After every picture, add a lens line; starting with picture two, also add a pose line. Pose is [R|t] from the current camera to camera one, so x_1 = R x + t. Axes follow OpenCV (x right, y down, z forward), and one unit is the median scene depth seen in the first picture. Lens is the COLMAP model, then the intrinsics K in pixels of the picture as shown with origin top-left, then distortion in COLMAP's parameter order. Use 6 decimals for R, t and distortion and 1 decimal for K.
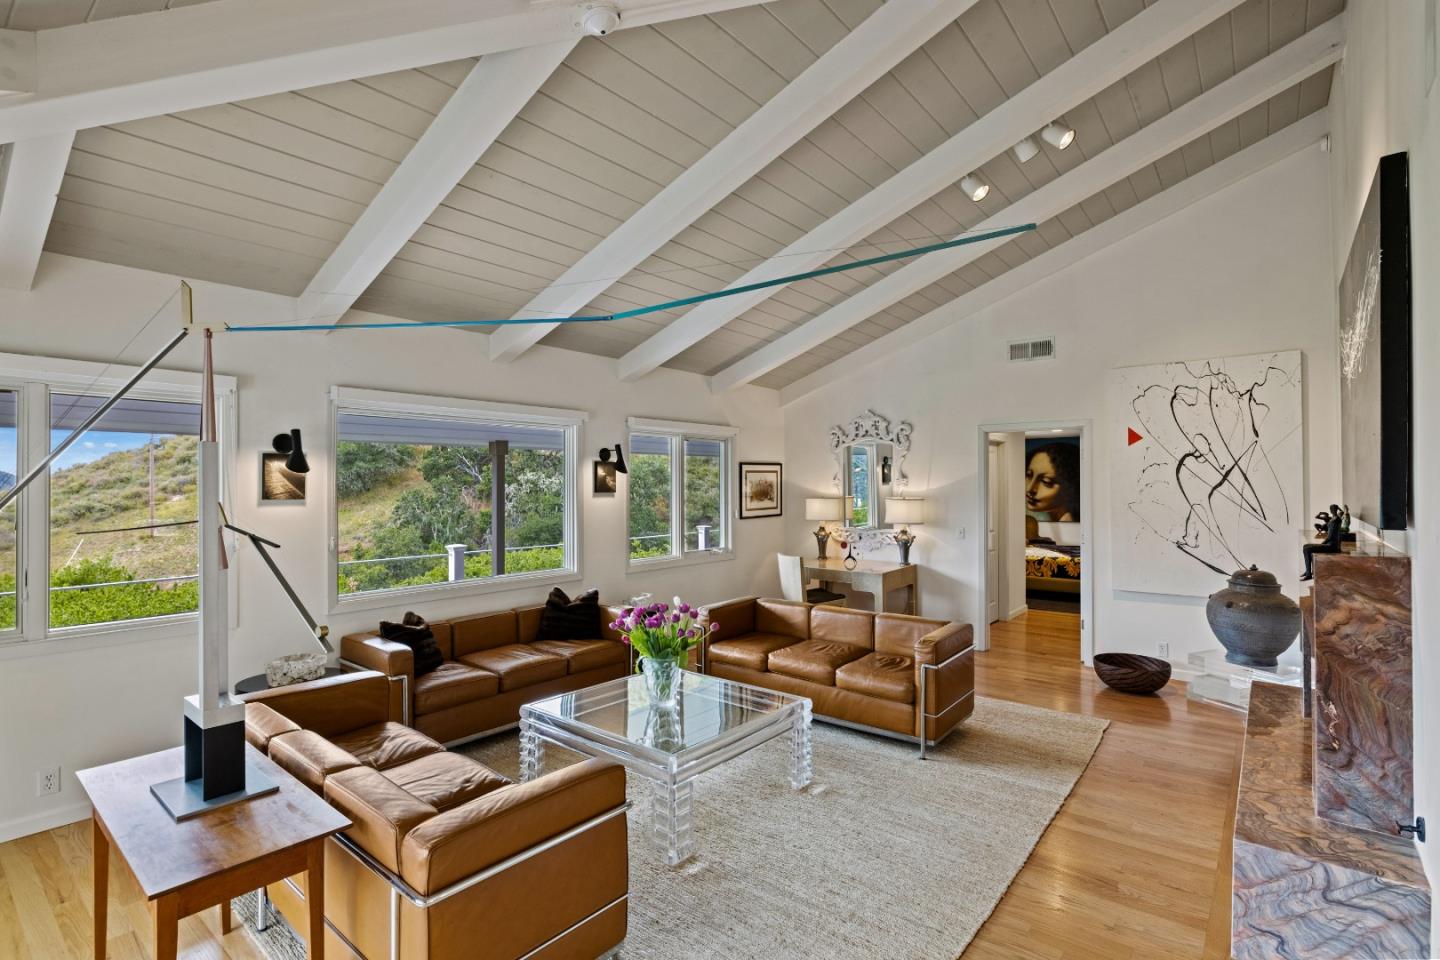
lens RADIAL K [[676.3, 0, 725.5], [0, 676.3, 483.5], [0, 0, 1]] dist [0.002577, 0.000212]
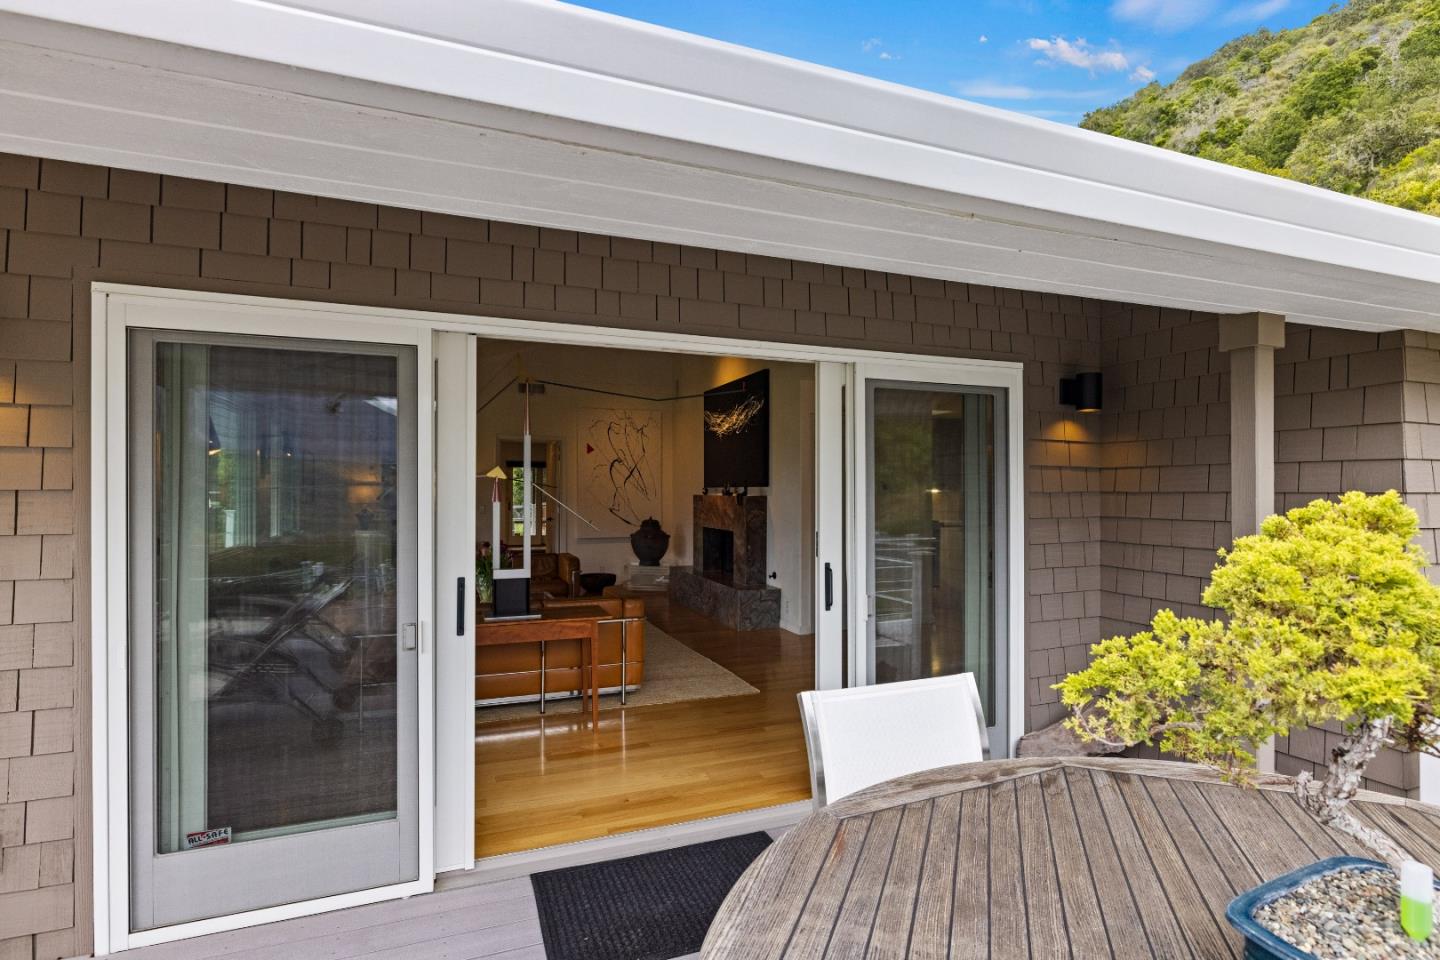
lens RADIAL K [[622.2, 0, 720.2], [0, 622.2, 485.2], [0, 0, 1]] dist [0.003597, -0.000220]
pose [[0.530367, 0.007087, 0.847738, -0.613381], [-0.010032, 0.999948, -0.002083, 0.025882], [-0.847709, -0.007399, 0.530411, -0.142375]]
